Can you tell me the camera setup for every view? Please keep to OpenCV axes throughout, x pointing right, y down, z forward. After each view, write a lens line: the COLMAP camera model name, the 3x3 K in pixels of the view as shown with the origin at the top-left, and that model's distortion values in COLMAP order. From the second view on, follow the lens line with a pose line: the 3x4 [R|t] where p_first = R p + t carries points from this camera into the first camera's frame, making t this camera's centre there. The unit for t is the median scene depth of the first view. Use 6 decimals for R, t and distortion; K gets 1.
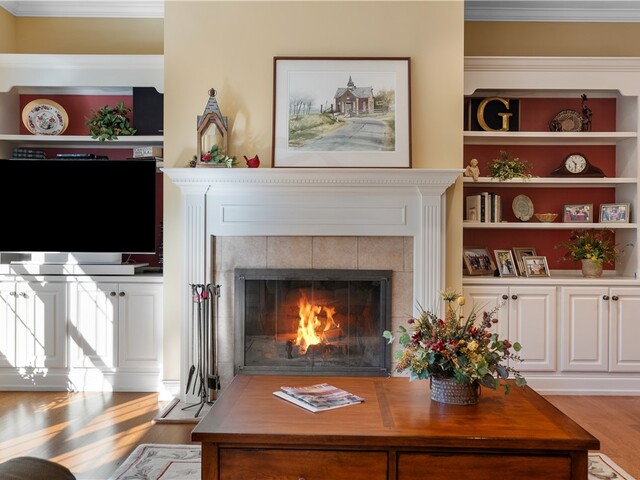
lens RADIAL K [[570.8, 0, 319.8], [0, 570.8, 240.6], [0, 0, 1]] dist [-0.017815, -0.005310]
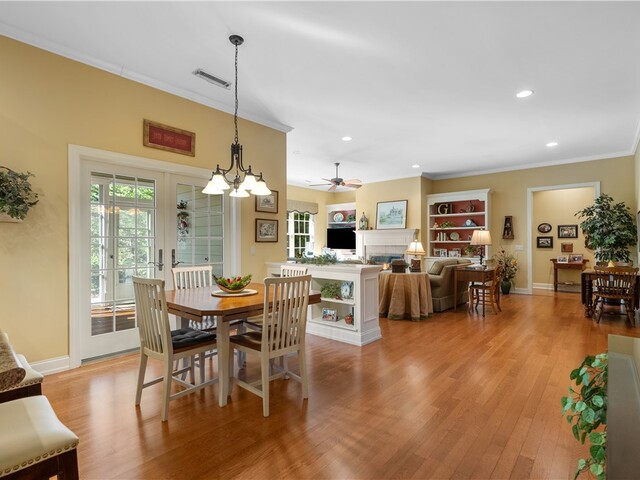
lens RADIAL K [[324.6, 0, 329.8], [0, 324.6, 240.7], [0, 0, 1]] dist [-0.008250, 0.003797]
pose [[0.777051, -0.016377, -0.629225, 1.138163], [0.008944, 0.999848, -0.014979, -0.012144], [0.629374, 0.006012, 0.777079, -1.059457]]
